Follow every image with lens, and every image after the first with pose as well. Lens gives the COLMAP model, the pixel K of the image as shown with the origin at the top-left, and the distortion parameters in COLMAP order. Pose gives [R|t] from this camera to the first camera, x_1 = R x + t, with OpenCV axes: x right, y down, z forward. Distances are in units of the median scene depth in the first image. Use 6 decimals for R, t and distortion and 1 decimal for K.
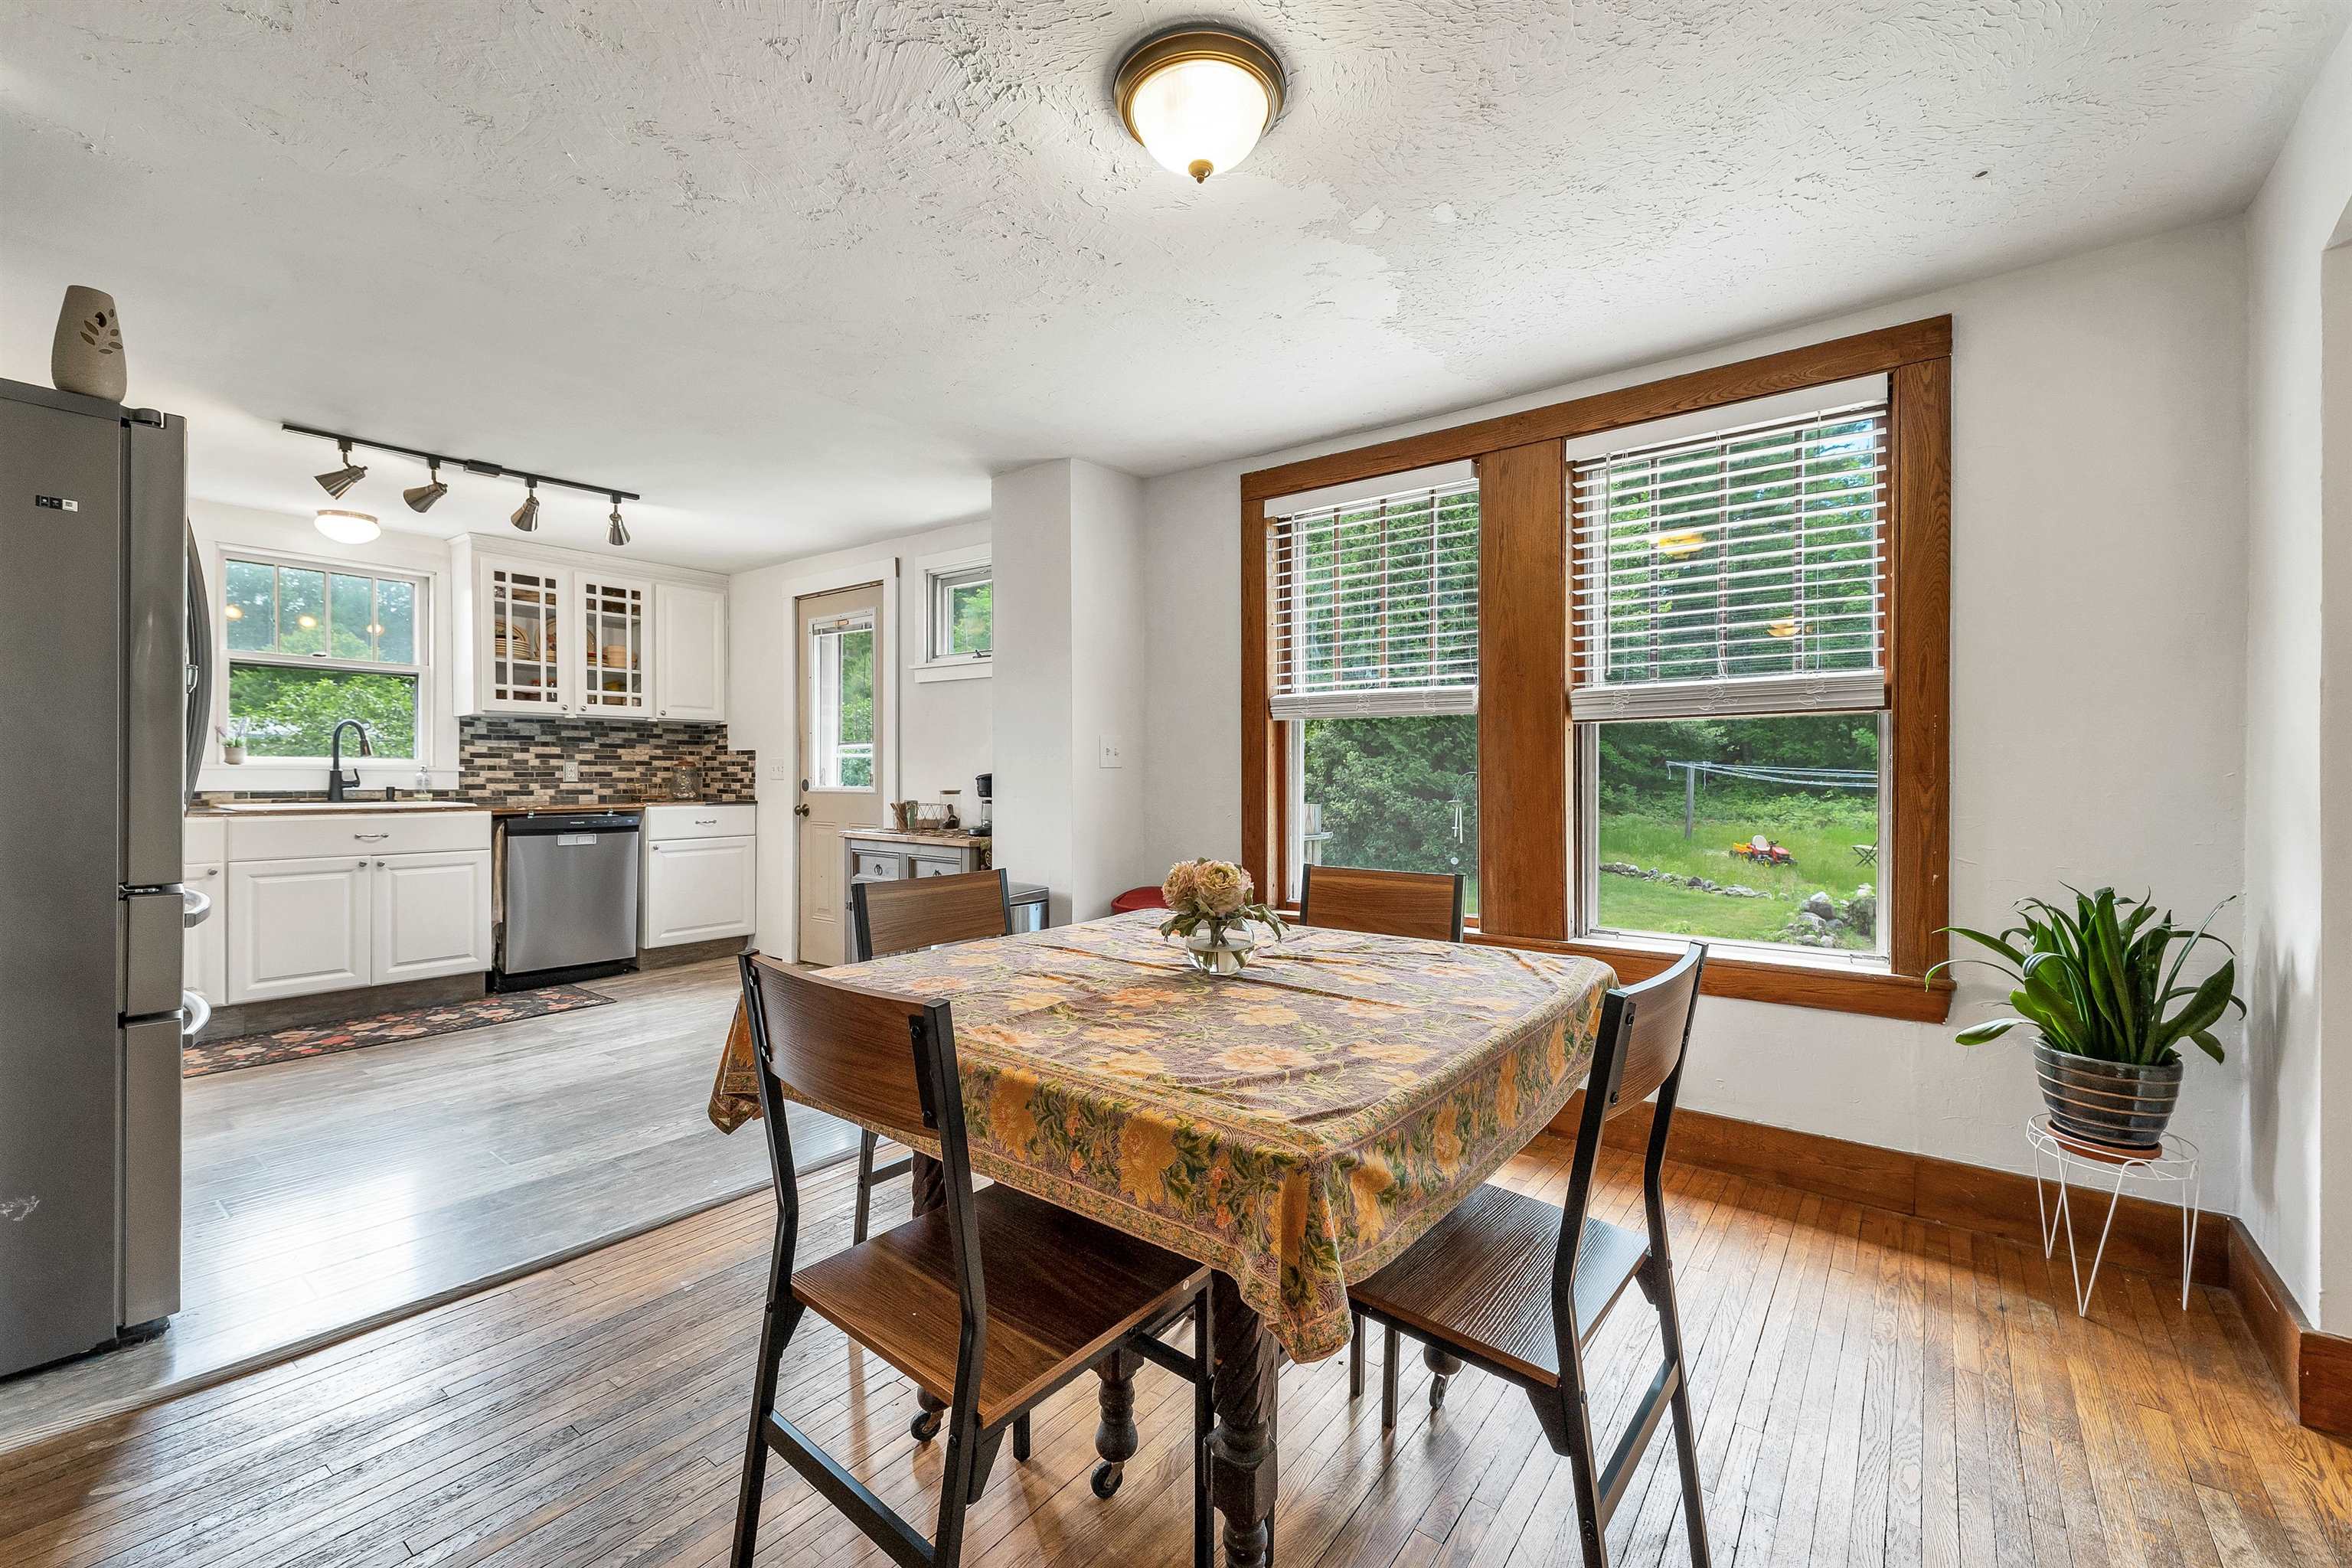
lens RADIAL K [[968.4, 0, 1186.8], [0, 968.4, 791.0], [0, 0, 1]] dist [-0.000520, -0.000138]
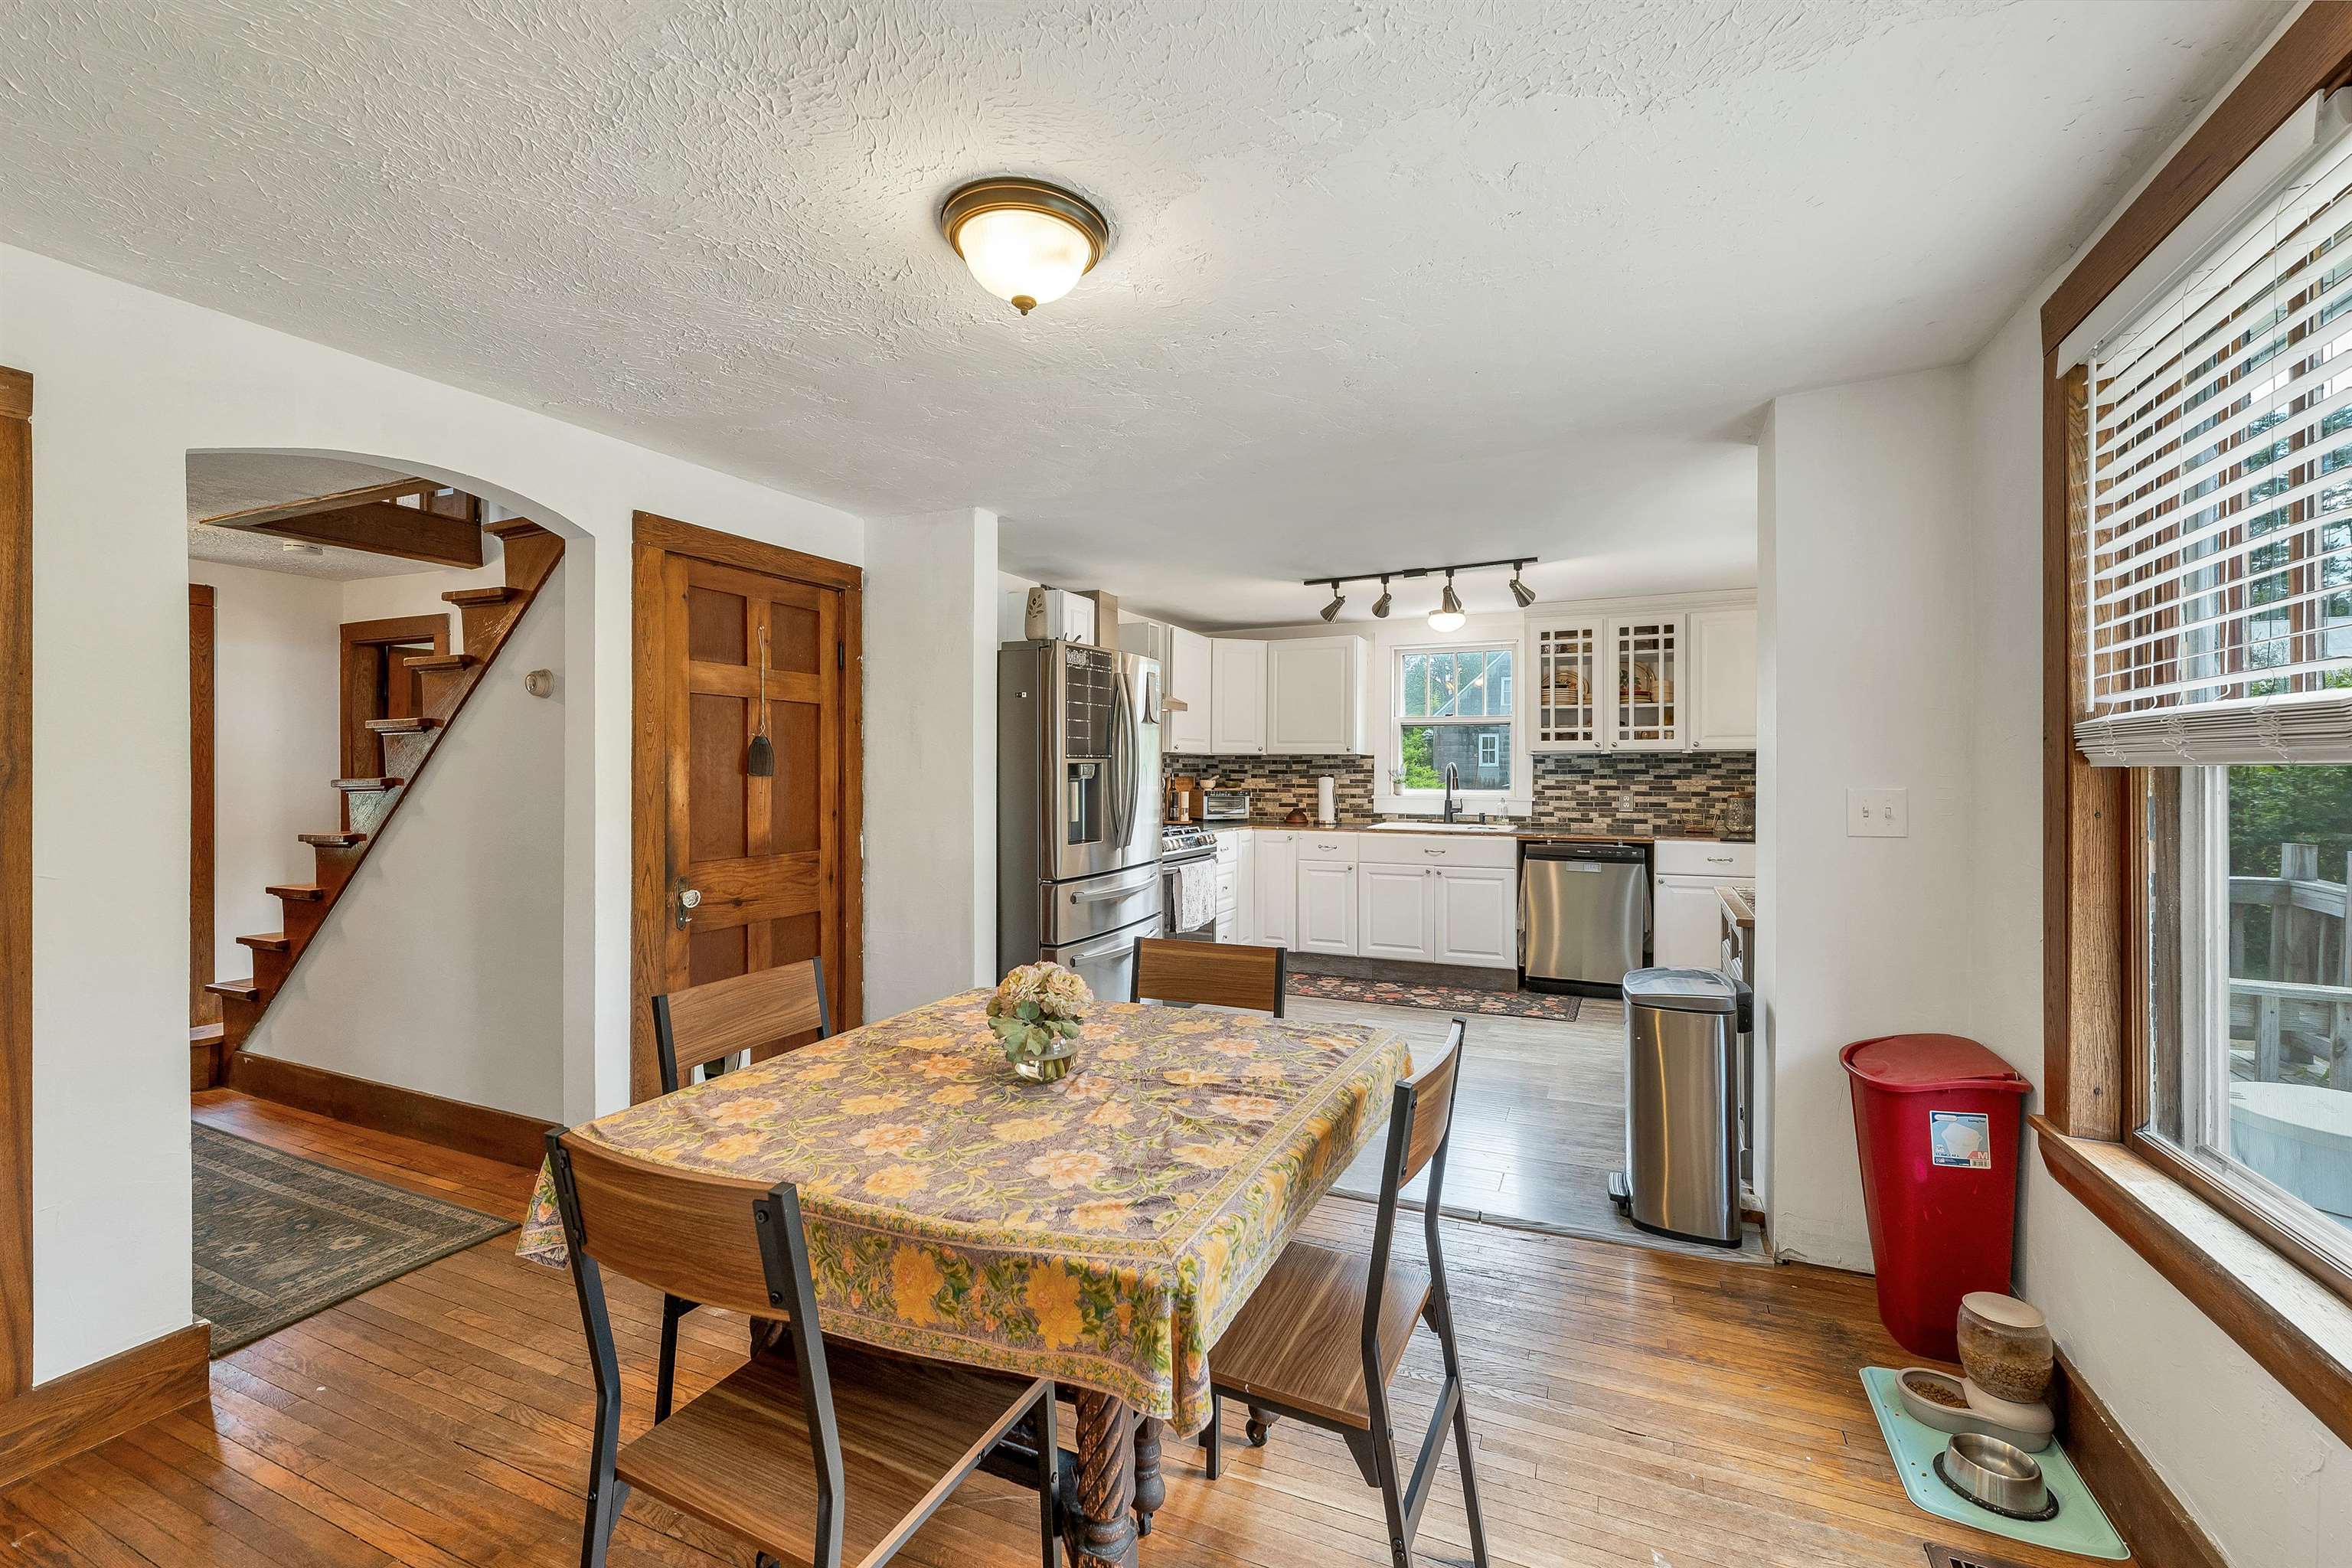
lens RADIAL K [[987.7, 0, 1174.7], [0, 987.7, 791.5], [0, 0, 1]] dist [0.001561, 0.000068]
pose [[0.214826, 0.017448, -0.976496, 0.348039], [-0.015851, 0.999771, 0.014377, -0.042320], [0.976524, 0.012390, 0.215053, 0.297025]]
